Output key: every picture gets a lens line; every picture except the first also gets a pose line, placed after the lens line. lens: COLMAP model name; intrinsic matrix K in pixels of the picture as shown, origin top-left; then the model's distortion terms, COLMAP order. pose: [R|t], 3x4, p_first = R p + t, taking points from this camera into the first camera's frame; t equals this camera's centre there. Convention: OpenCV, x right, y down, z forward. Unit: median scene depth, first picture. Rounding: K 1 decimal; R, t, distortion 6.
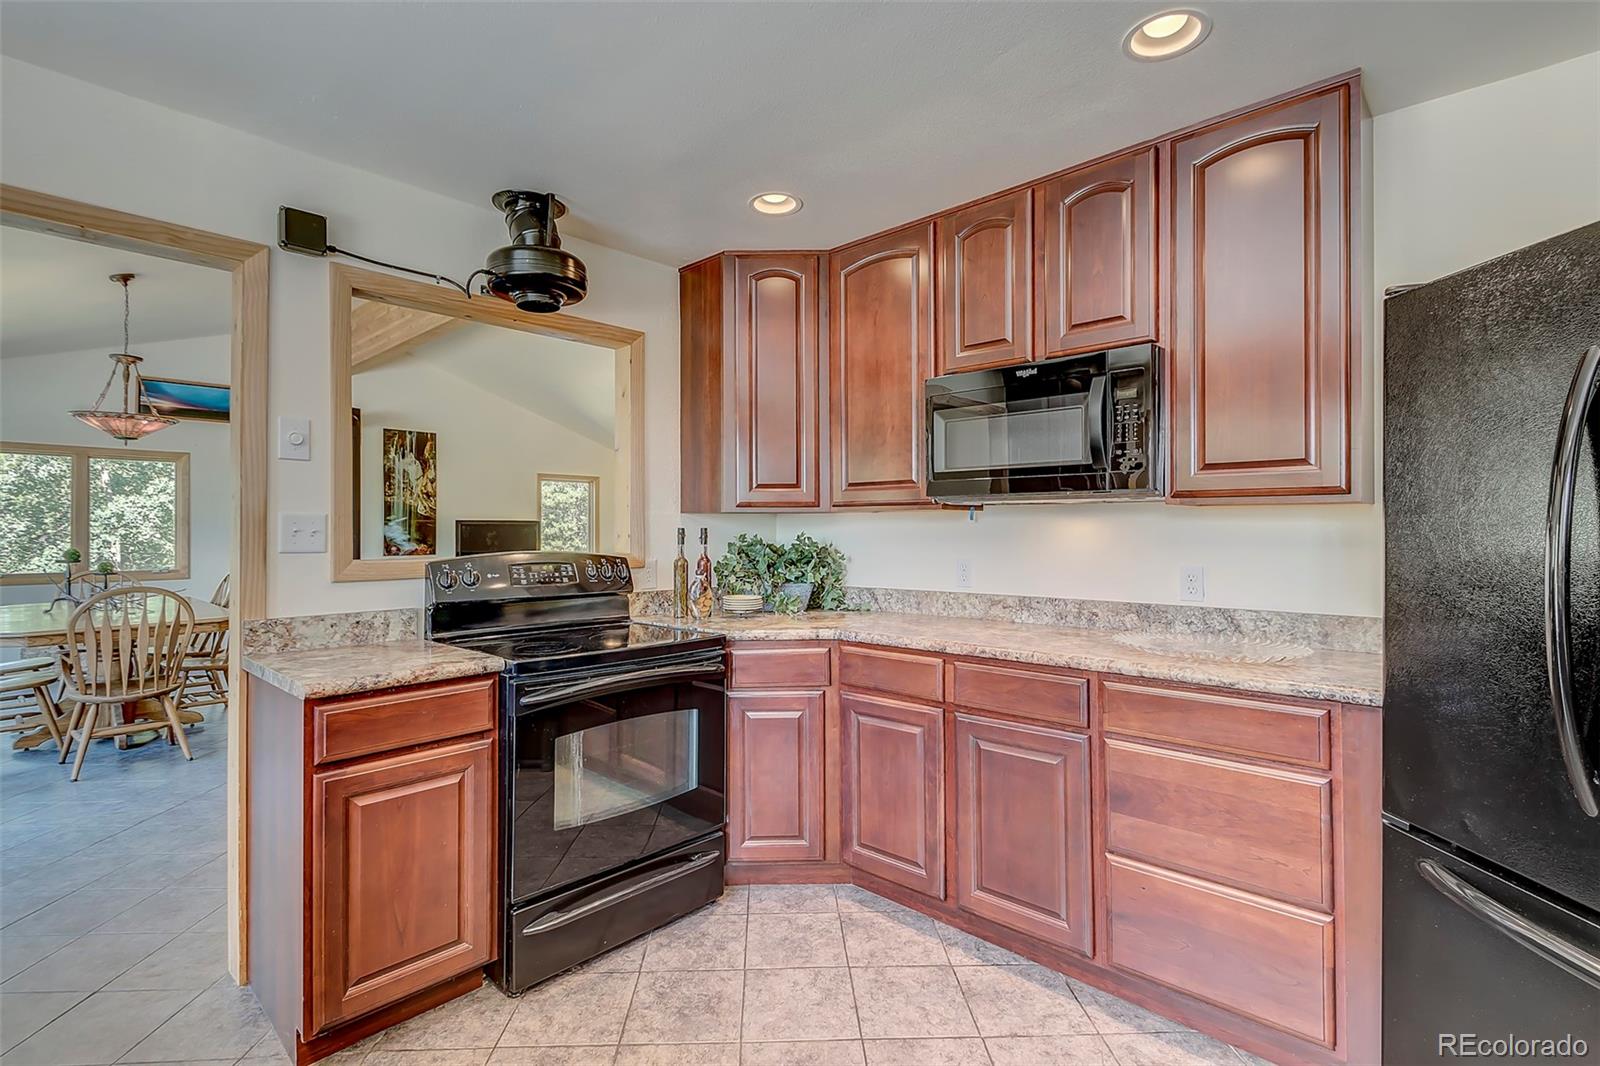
lens RADIAL K [[741.6, 0, 786.9], [0, 741.6, 528.8], [0, 0, 1]] dist [0.007758, -0.003795]
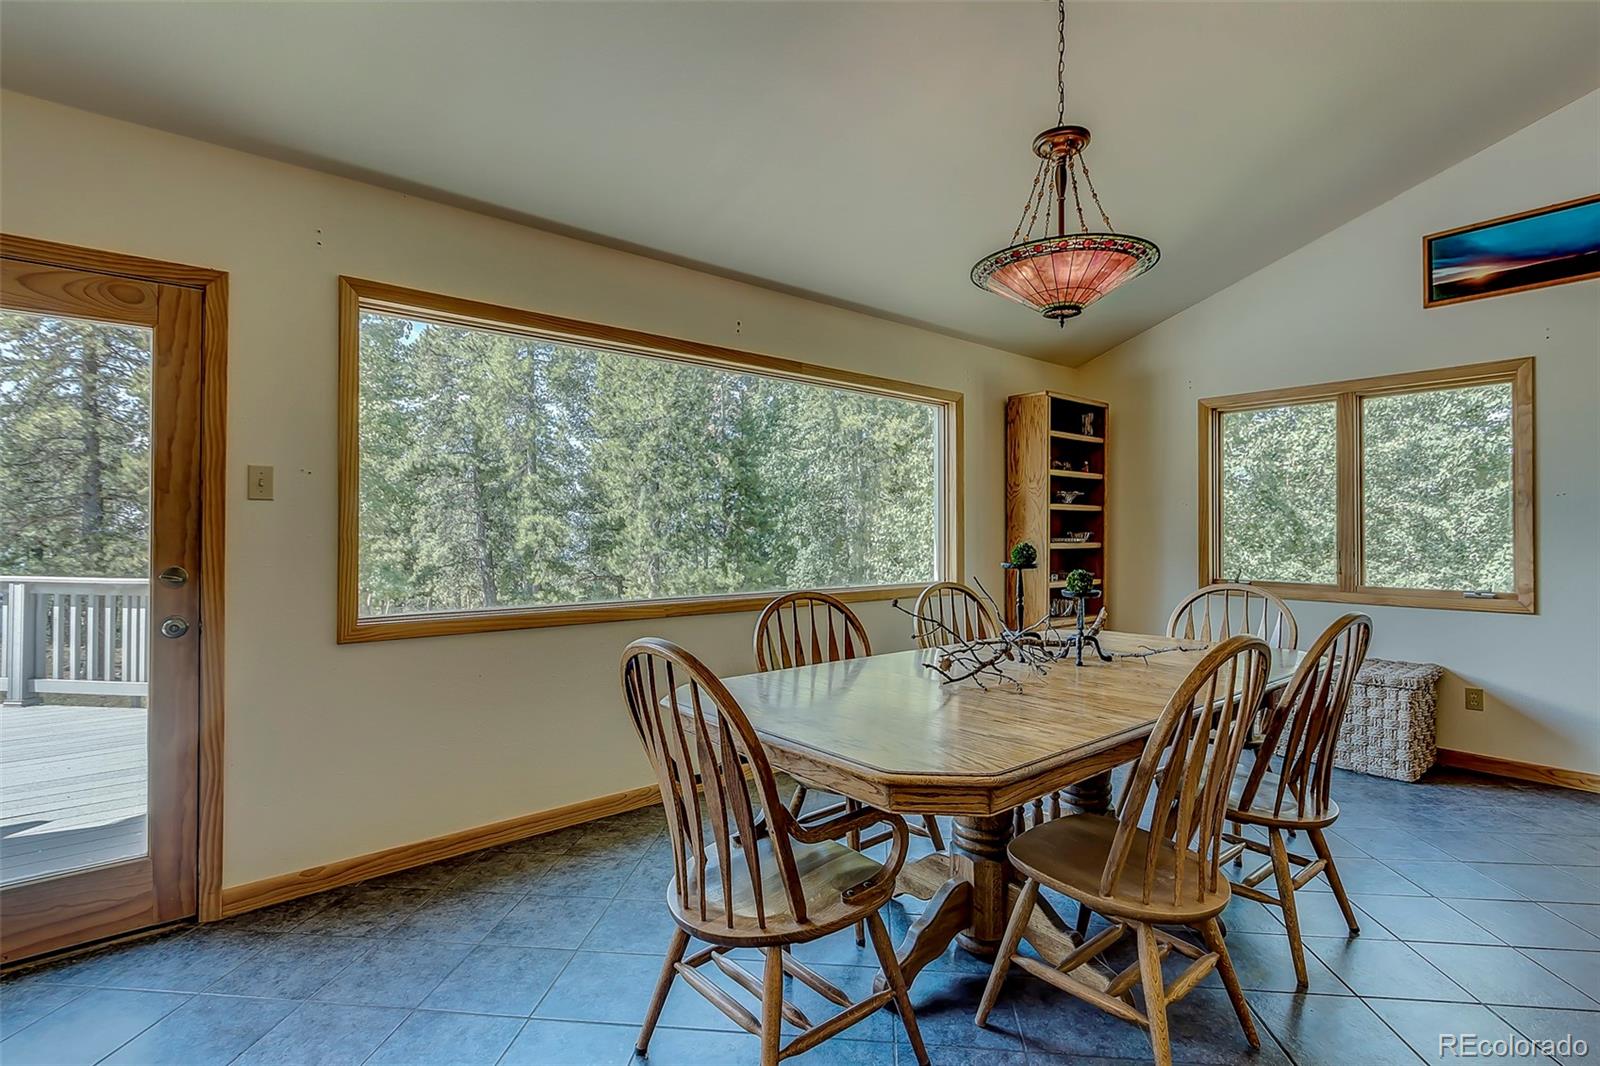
lens RADIAL K [[741.6, 0, 801.0], [0, 741.6, 526.9], [0, 0, 1]] dist [0.007758, -0.003795]
pose [[-0.119188, -0.005361, -0.992857, -0.233213], [0.002782, 0.999980, -0.005733, 0.010437], [0.992868, -0.003445, -0.119171, 0.521528]]
